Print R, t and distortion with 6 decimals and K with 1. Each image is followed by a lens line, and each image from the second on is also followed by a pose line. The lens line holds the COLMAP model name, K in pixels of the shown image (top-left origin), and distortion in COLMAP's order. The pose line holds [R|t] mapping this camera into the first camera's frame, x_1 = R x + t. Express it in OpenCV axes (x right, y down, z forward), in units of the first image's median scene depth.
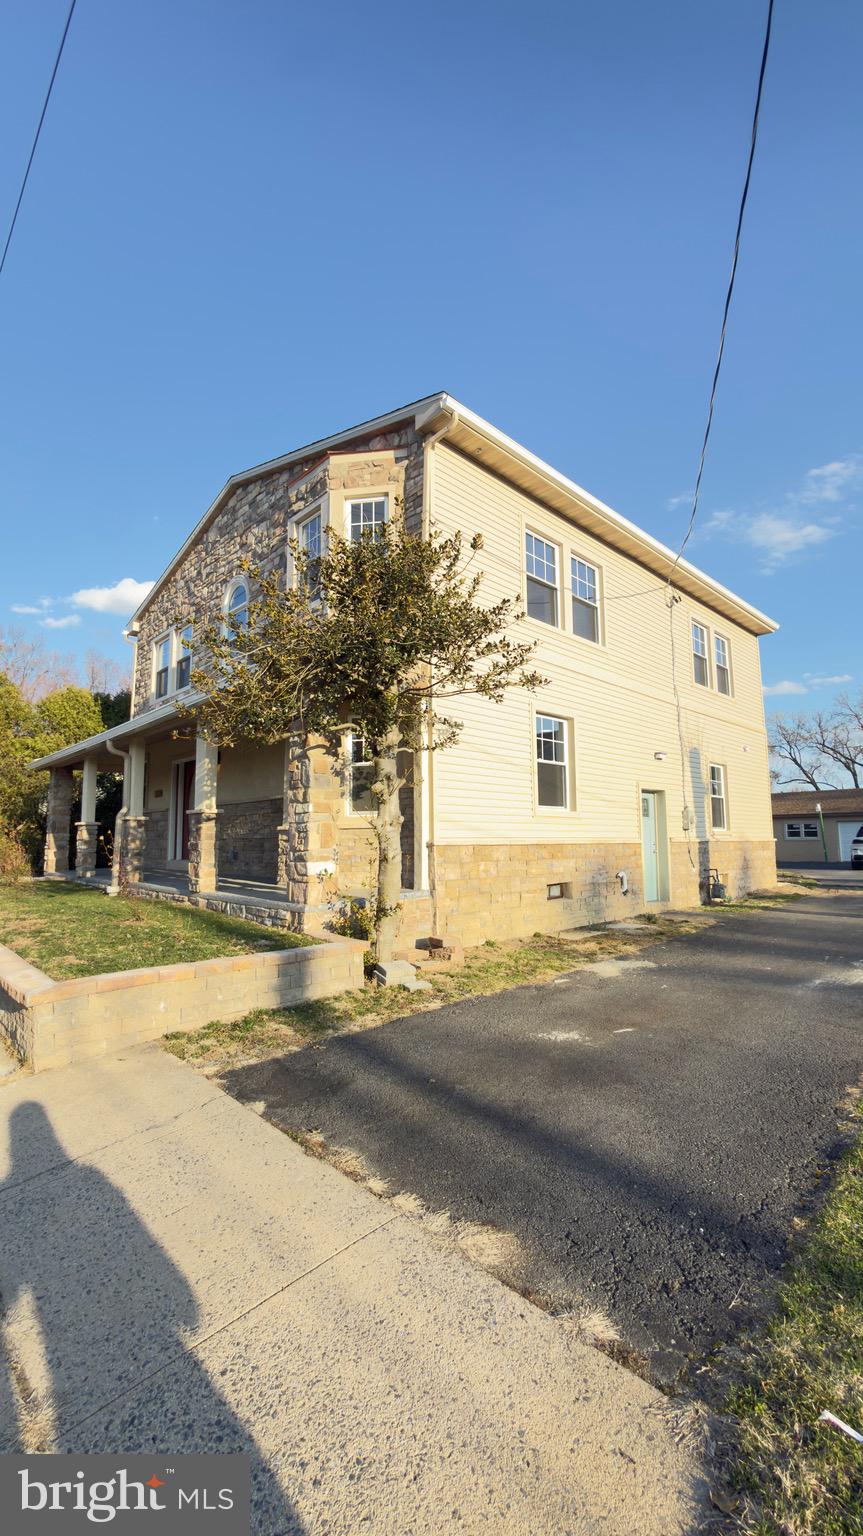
lens RADIAL K [[613.8, 0, 431.5], [0, 613.8, 768.0], [0, 0, 1]] dist [-0.002380, -0.000114]
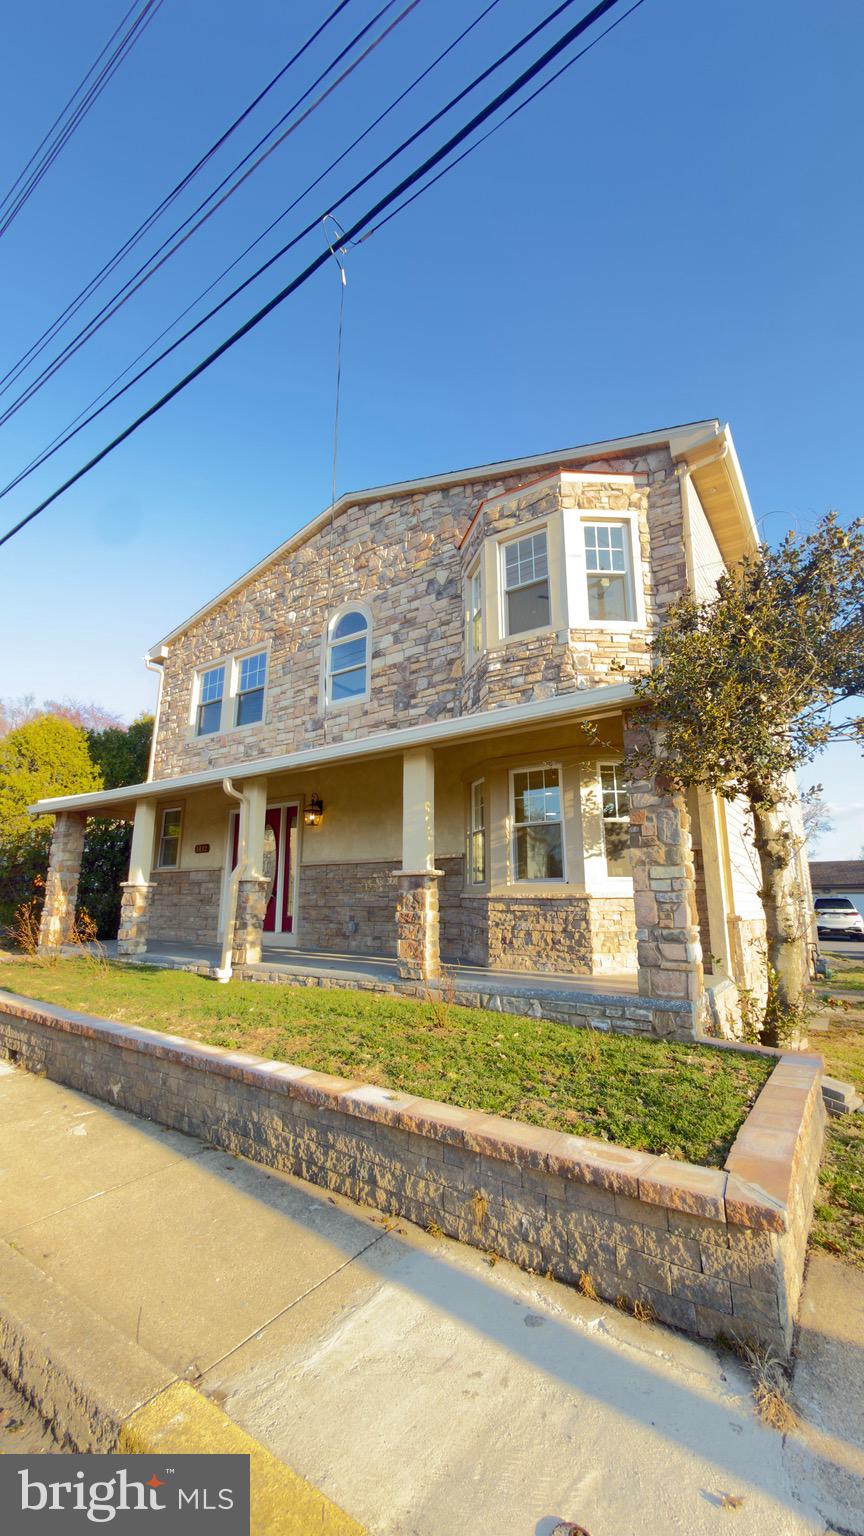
lens RADIAL K [[607.7, 0, 429.9], [0, 607.7, 770.6], [0, 0, 1]] dist [-0.001773, 0.000099]
pose [[0.981473, 0.054923, 0.183559, -0.416174], [-0.035468, 0.993557, -0.107638, 0.019762], [-0.188288, 0.099133, 0.977098, 0.184359]]
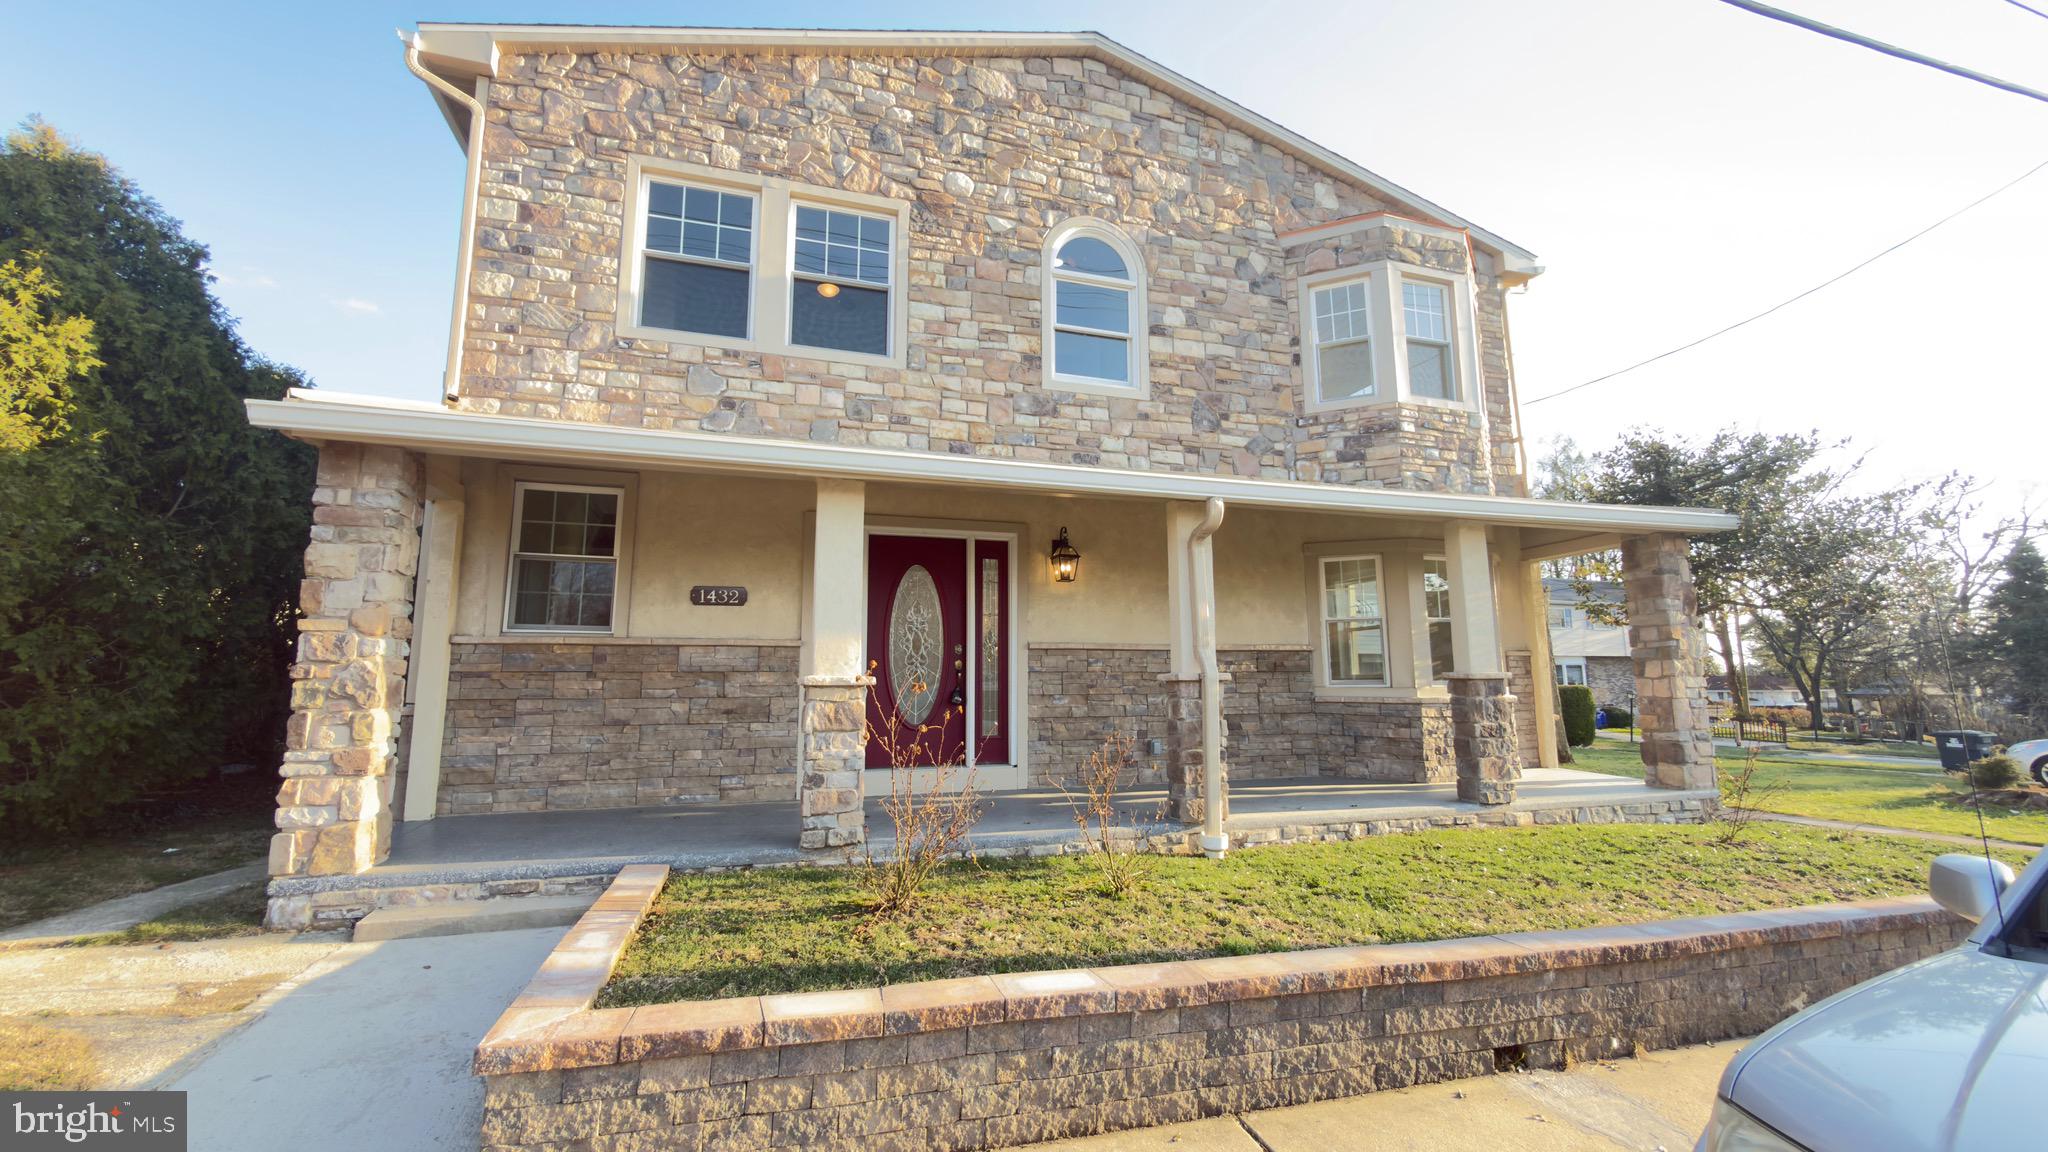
lens RADIAL K [[818.4, 0, 1024.0], [0, 818.4, 576.0], [0, 0, 1]] dist [-0.002380, -0.000114]
pose [[0.441493, 0.131051, 0.887643, -1.107934], [-0.100828, 0.990256, -0.096052, 0.080567], [-0.891581, -0.047093, 0.450405, 0.857869]]
